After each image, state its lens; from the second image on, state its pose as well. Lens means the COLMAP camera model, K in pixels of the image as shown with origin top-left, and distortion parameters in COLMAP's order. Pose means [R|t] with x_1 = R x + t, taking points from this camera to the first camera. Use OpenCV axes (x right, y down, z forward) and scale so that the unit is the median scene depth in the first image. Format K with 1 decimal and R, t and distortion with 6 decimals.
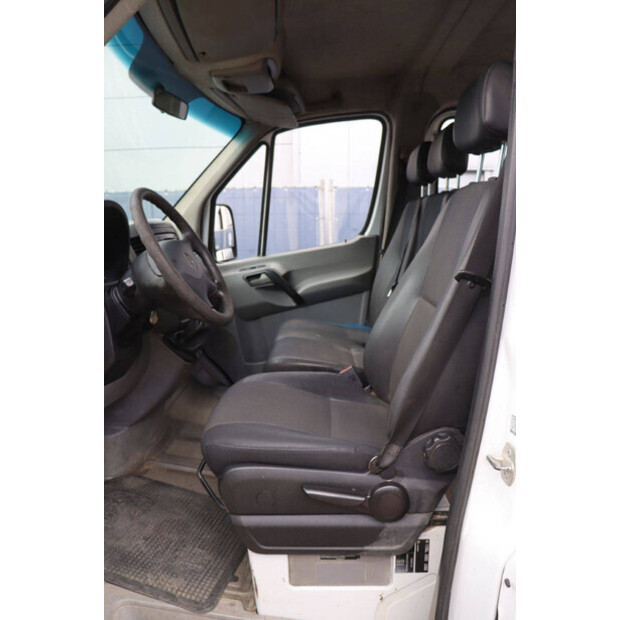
lens RADIAL K [[511.3, 0, 310.0], [0, 511.3, 310.0], [0, 0, 1]] dist [-0.172800, 0.144795]
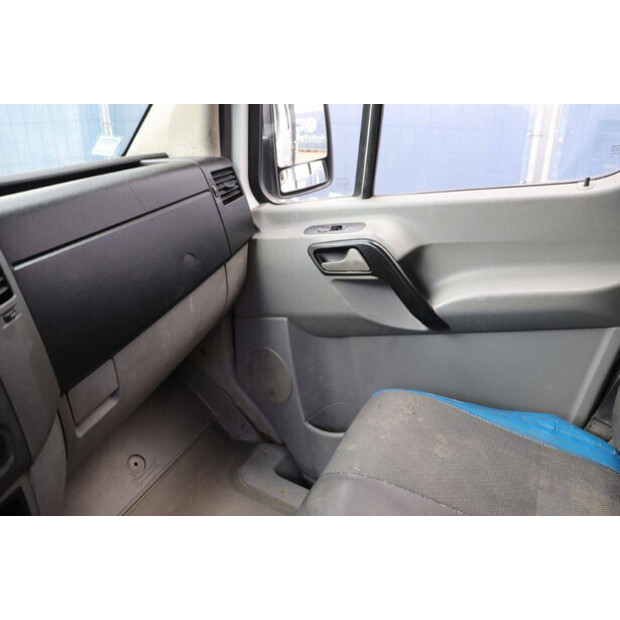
lens RADIAL K [[503.3, 0, 310.0], [0, 503.3, 310.0], [0, 0, 1]] dist [-0.175833, 0.140679]
pose [[0.941599, 0.141266, -0.305671, 0.003945], [-0.066245, 0.967719, 0.243169, -0.116979], [0.330155, -0.208718, 0.920562, 0.607306]]
